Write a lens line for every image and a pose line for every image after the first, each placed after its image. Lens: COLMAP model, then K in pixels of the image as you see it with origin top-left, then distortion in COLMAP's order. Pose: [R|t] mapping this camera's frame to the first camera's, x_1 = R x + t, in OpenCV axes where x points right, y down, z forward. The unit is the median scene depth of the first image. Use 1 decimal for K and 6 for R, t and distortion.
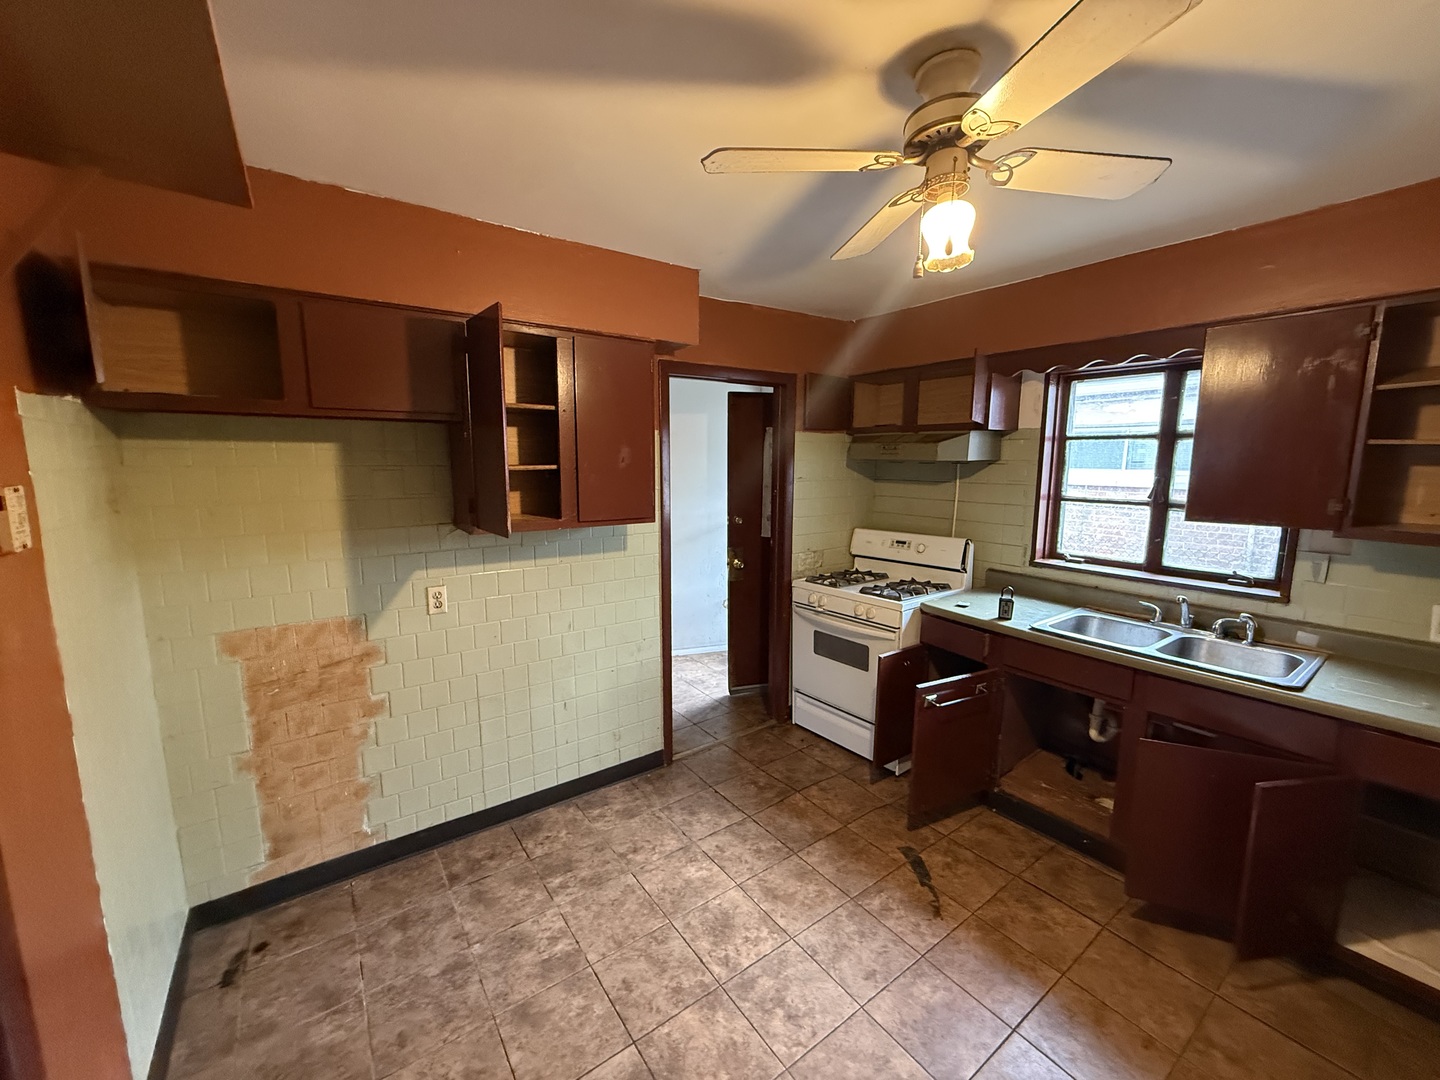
lens RADIAL K [[570.7, 0, 721.7], [0, 570.7, 536.8], [0, 0, 1]] dist [-0.002018, 0.000250]
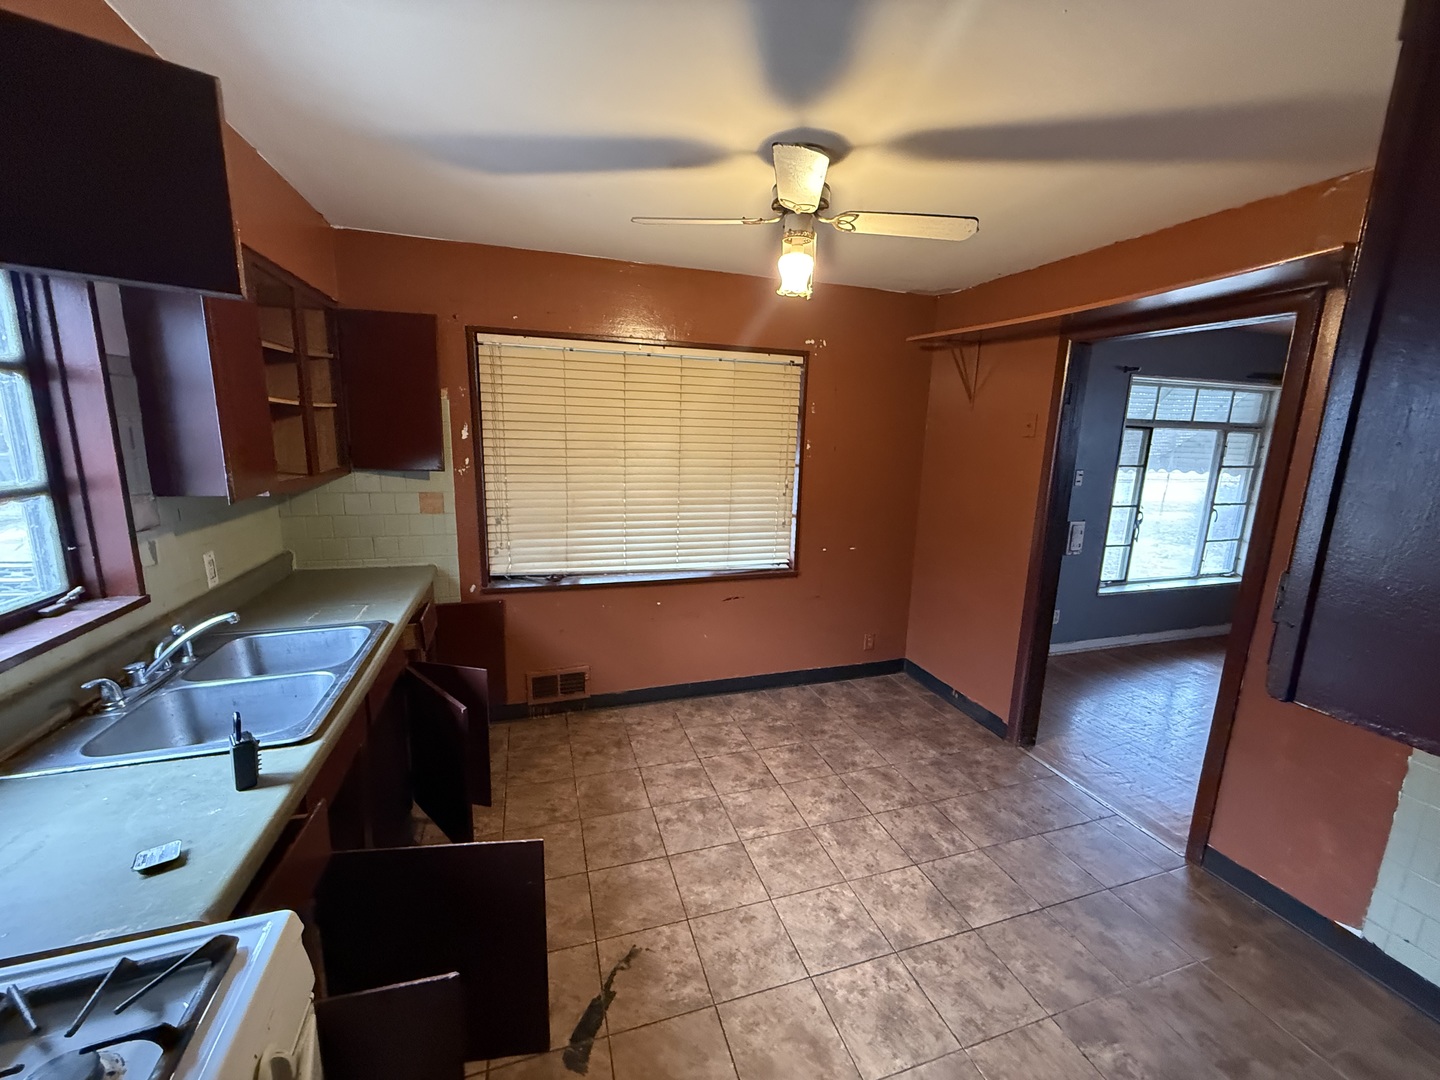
lens RADIAL K [[570.7, 0, 723.6], [0, 570.7, 536.0], [0, 0, 1]] dist [-0.002018, 0.000250]
pose [[-0.951892, -0.079435, 0.295958, 0.047118], [0.020042, 0.947611, 0.318799, -0.236045], [-0.305777, 0.309393, -0.900431, 1.722083]]
